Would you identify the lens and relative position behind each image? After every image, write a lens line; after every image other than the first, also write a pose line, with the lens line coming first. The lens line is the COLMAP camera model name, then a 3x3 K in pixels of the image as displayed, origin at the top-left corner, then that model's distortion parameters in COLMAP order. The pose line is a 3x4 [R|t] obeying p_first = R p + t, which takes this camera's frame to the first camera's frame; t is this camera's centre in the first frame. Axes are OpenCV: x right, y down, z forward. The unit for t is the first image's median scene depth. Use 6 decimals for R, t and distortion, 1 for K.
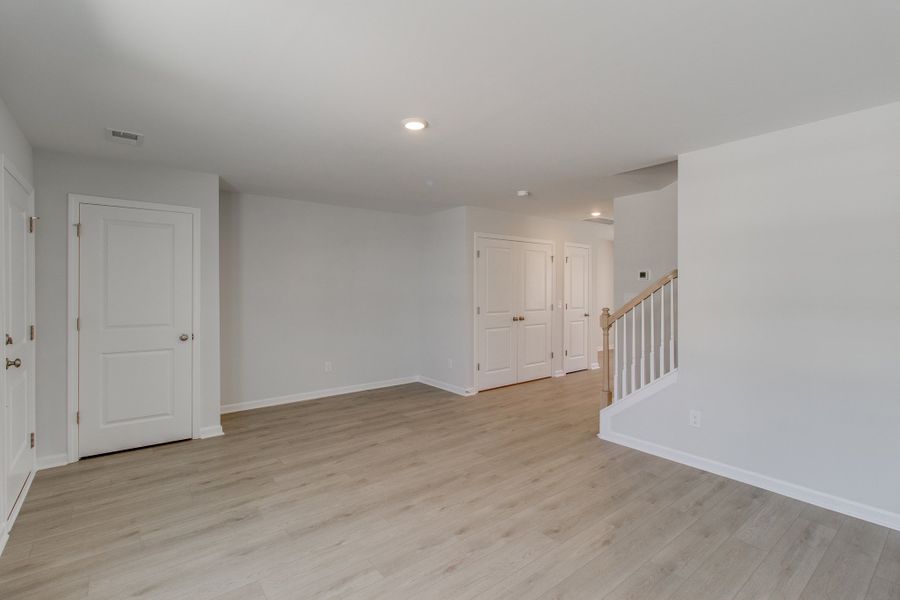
lens RADIAL K [[417.6, 0, 453.7], [0, 417.6, 290.5], [0, 0, 1]] dist [-0.000376, -0.000030]
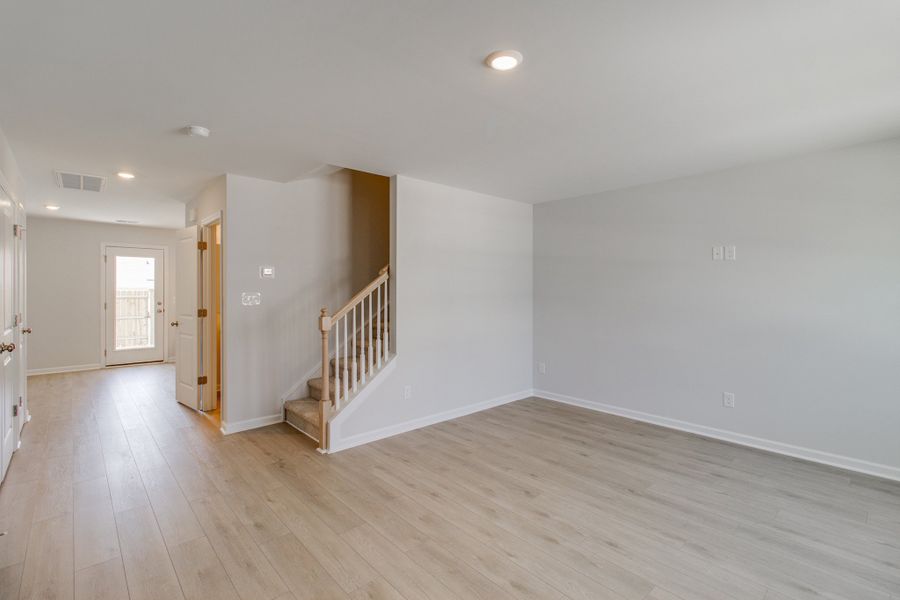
lens RADIAL K [[417.6, 0, 453.7], [0, 417.6, 290.5], [0, 0, 1]] dist [-0.000376, -0.000030]
pose [[-0.068007, -0.004473, 0.997675, -0.705513], [0.001731, 0.999988, 0.004601, -0.003949], [-0.997683, 0.002040, -0.067998, 0.981784]]
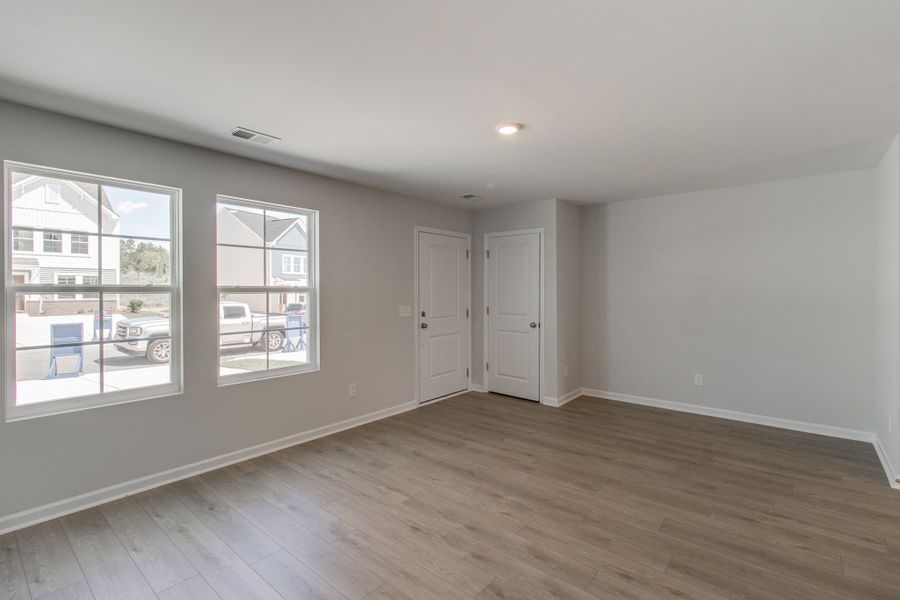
lens RADIAL K [[417.6, 0, 453.7], [0, 417.6, 290.5], [0, 0, 1]] dist [-0.000376, -0.000030]
pose [[0.199899, 0.003865, -0.979809, 0.765087], [-0.003303, 0.999989, 0.003271, -0.004781], [0.979811, 0.002583, 0.199910, 0.572493]]
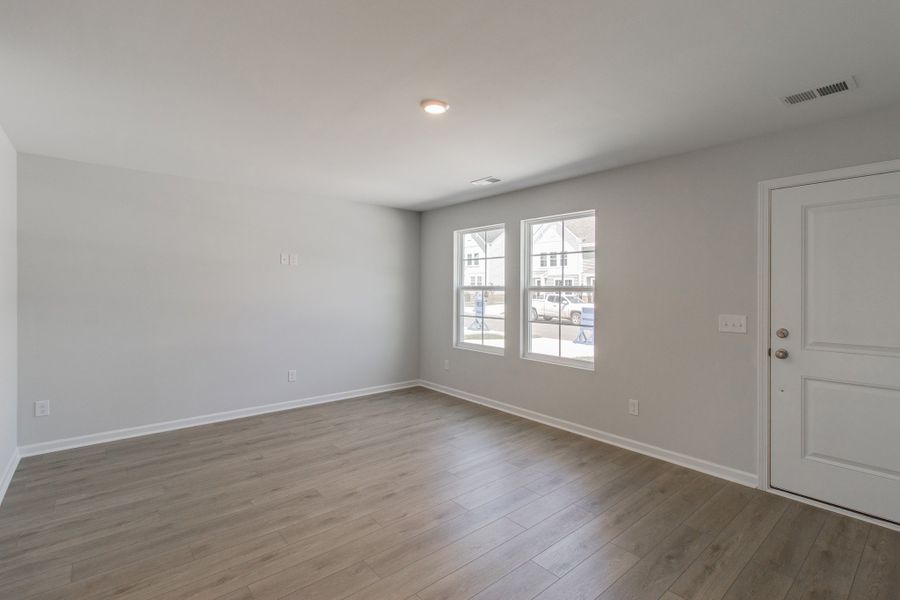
lens RADIAL K [[417.6, 0, 453.7], [0, 417.6, 290.5], [0, 0, 1]] dist [-0.000376, -0.000030]
pose [[-0.999443, -0.002604, -0.033276, -0.091427], [-0.002852, 0.999969, 0.007406, -0.005320], [0.033256, 0.007497, -0.999419, 1.652596]]
